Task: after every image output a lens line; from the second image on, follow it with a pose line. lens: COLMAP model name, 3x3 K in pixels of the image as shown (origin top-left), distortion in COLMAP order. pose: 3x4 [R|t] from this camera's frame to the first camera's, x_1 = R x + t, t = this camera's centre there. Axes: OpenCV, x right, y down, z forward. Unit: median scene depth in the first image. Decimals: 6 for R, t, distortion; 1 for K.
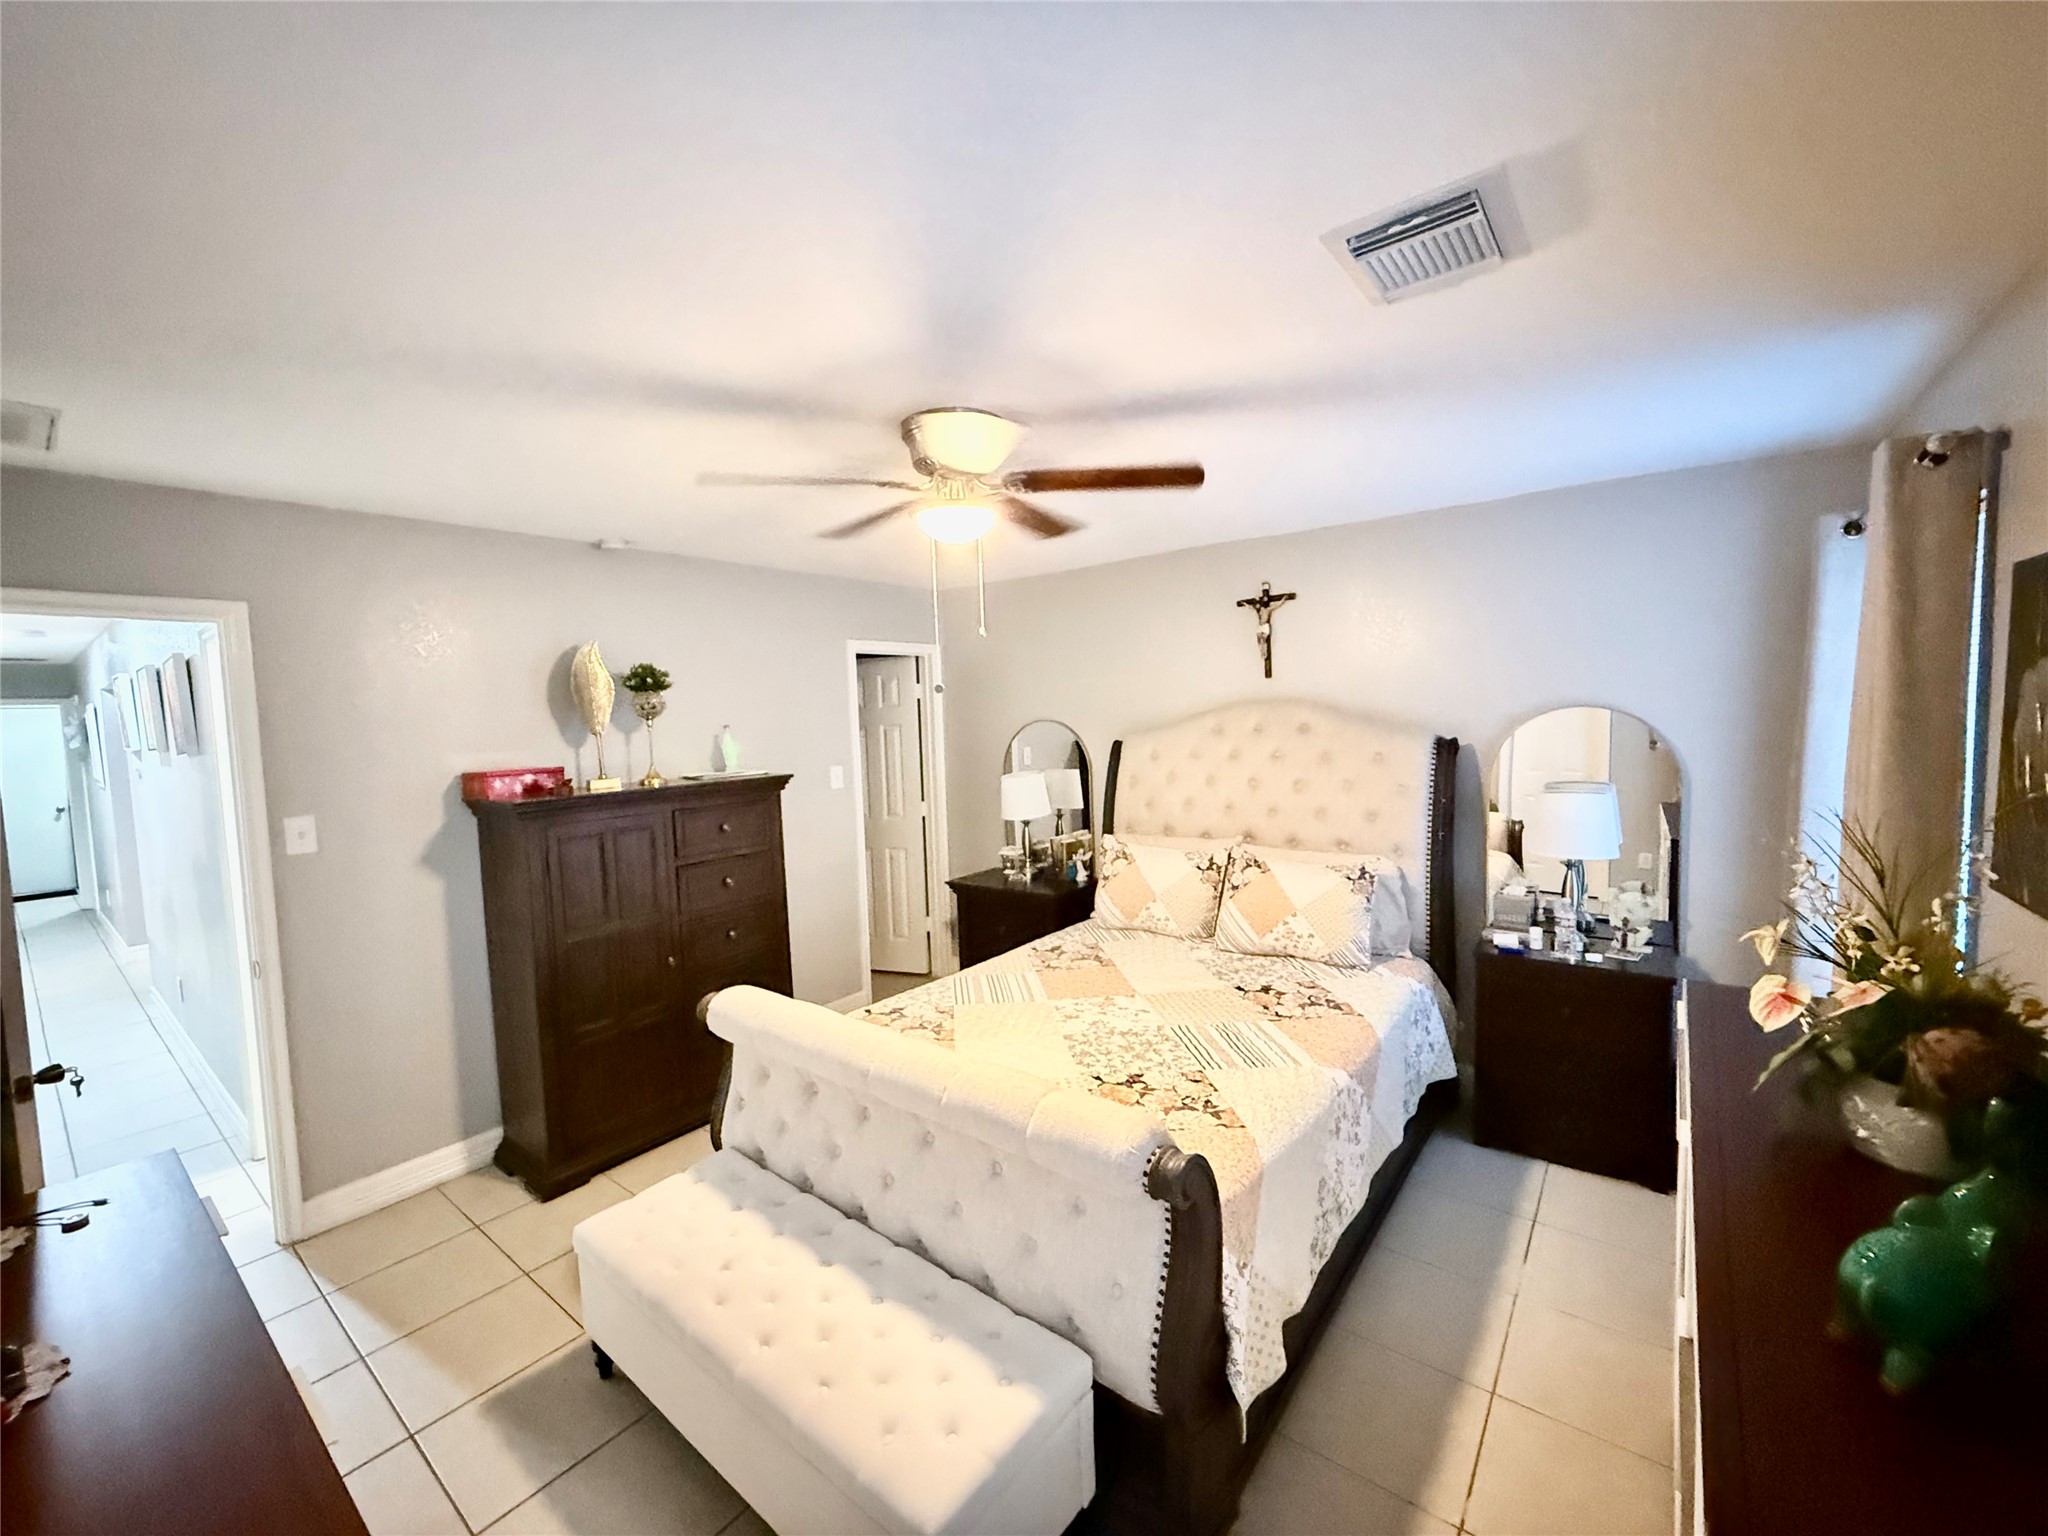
lens RADIAL K [[811.1, 0, 1020.0], [0, 811.1, 771.7], [0, 0, 1]] dist [-0.000246, 0.000329]
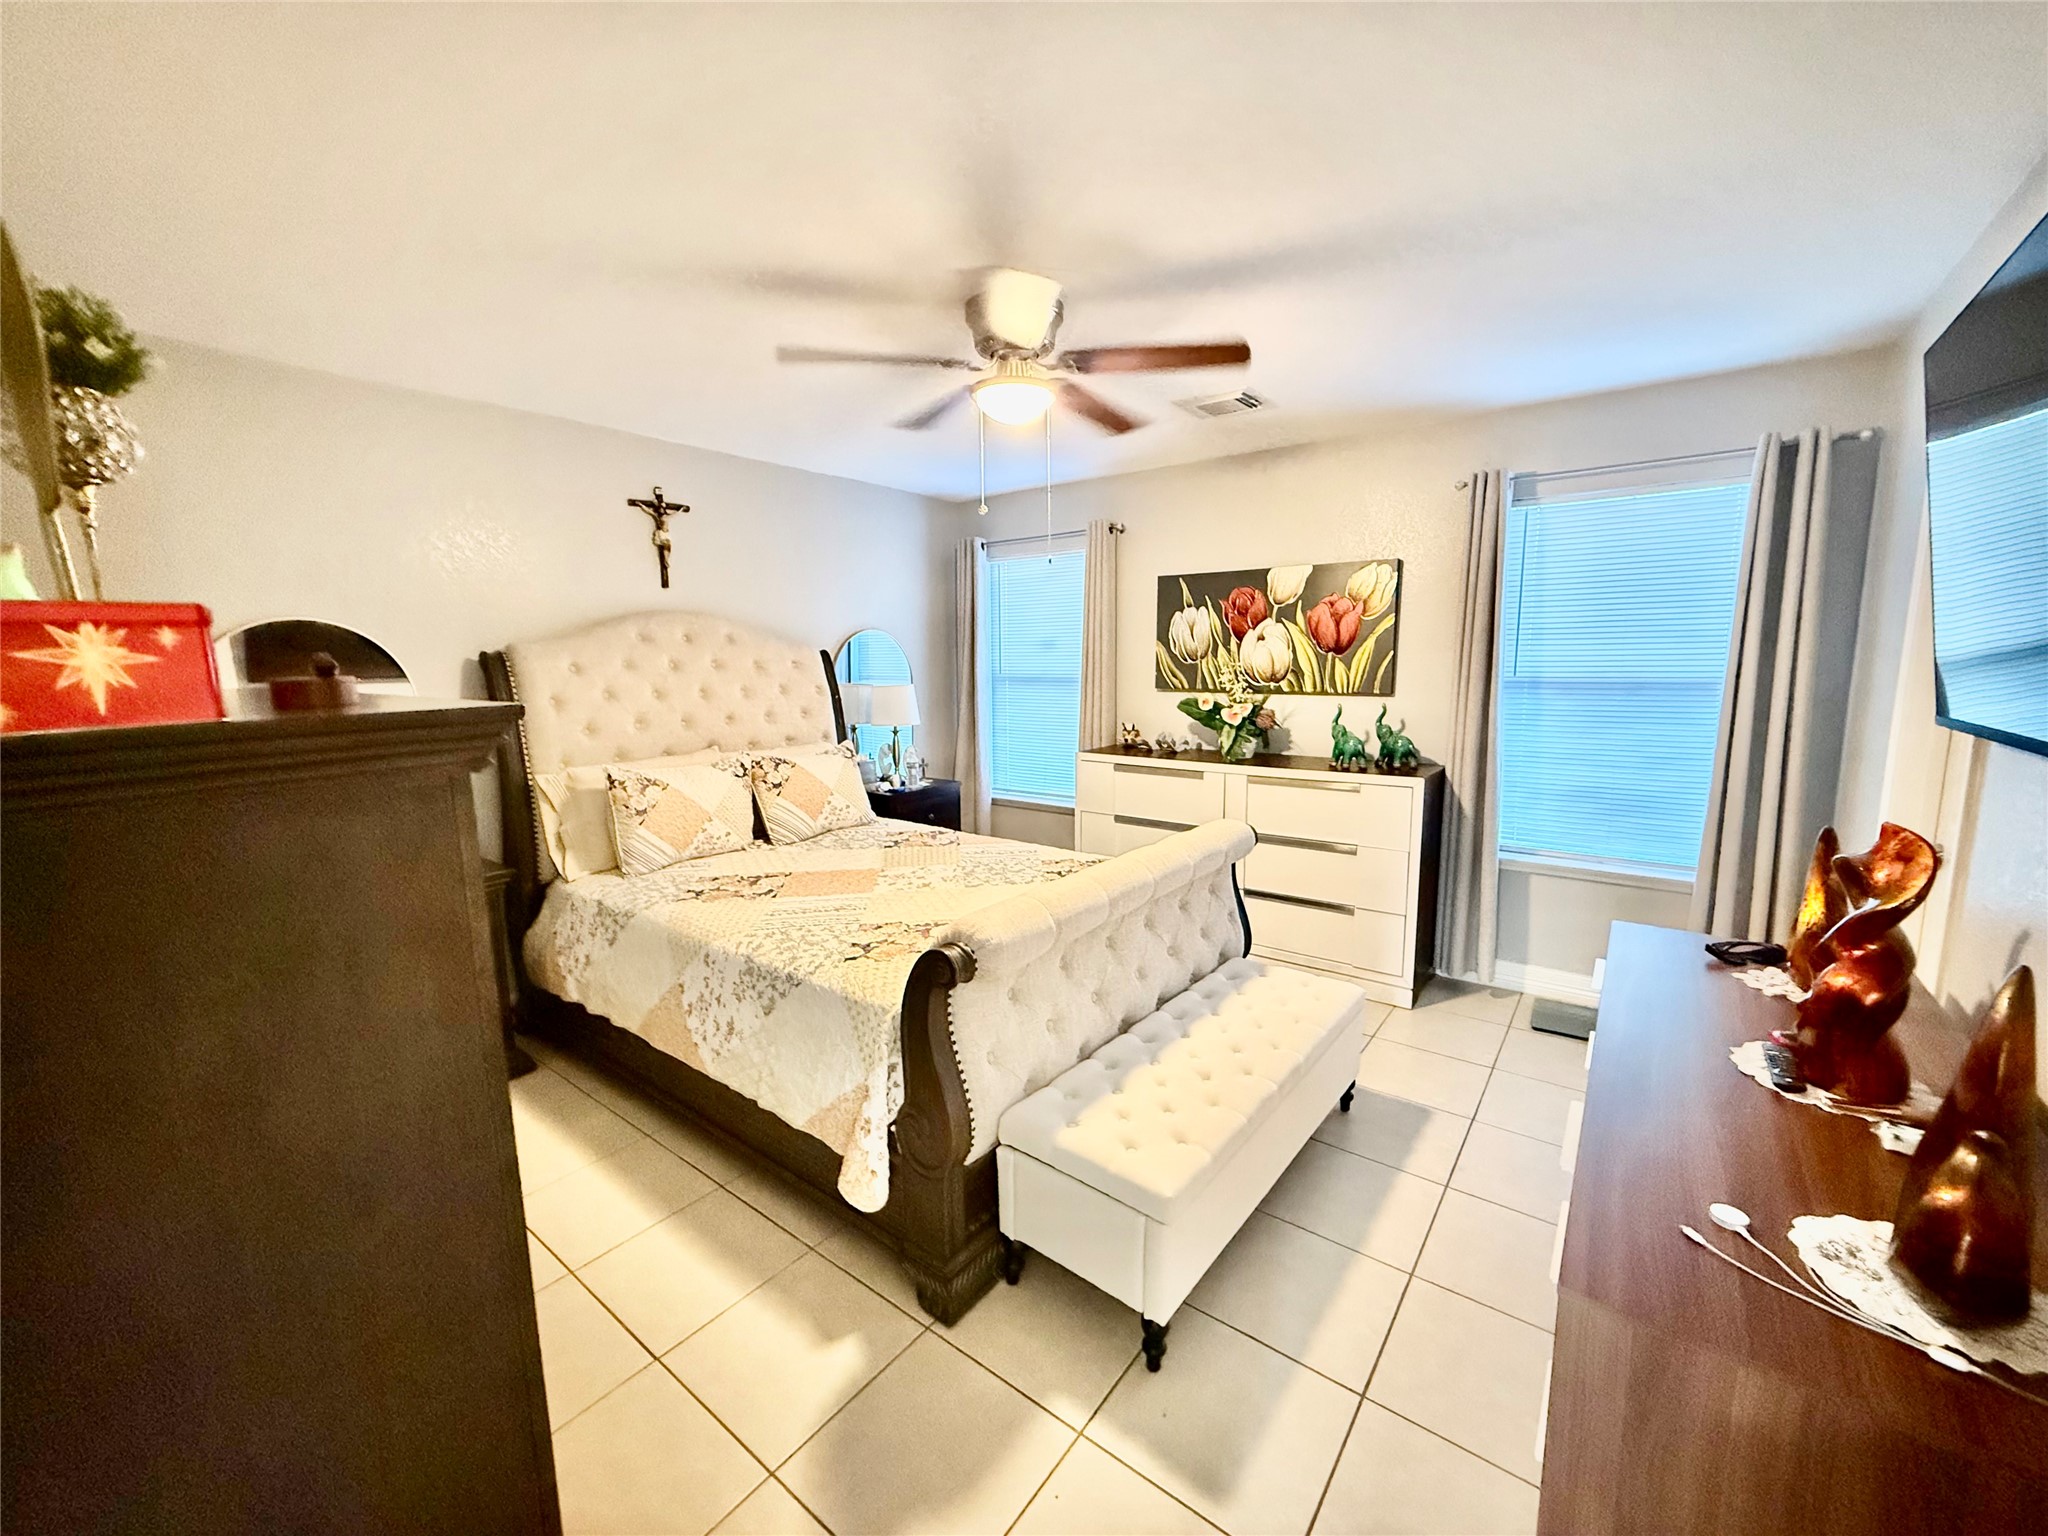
lens RADIAL K [[811.1, 0, 1019.7], [0, 811.1, 765.9], [0, 0, 1]] dist [-0.000246, 0.000329]
pose [[-0.013293, -0.100410, 0.994857, -0.806109], [0.080503, 0.991608, 0.101158, 0.037116], [-0.996666, 0.081433, -0.005098, 0.702902]]
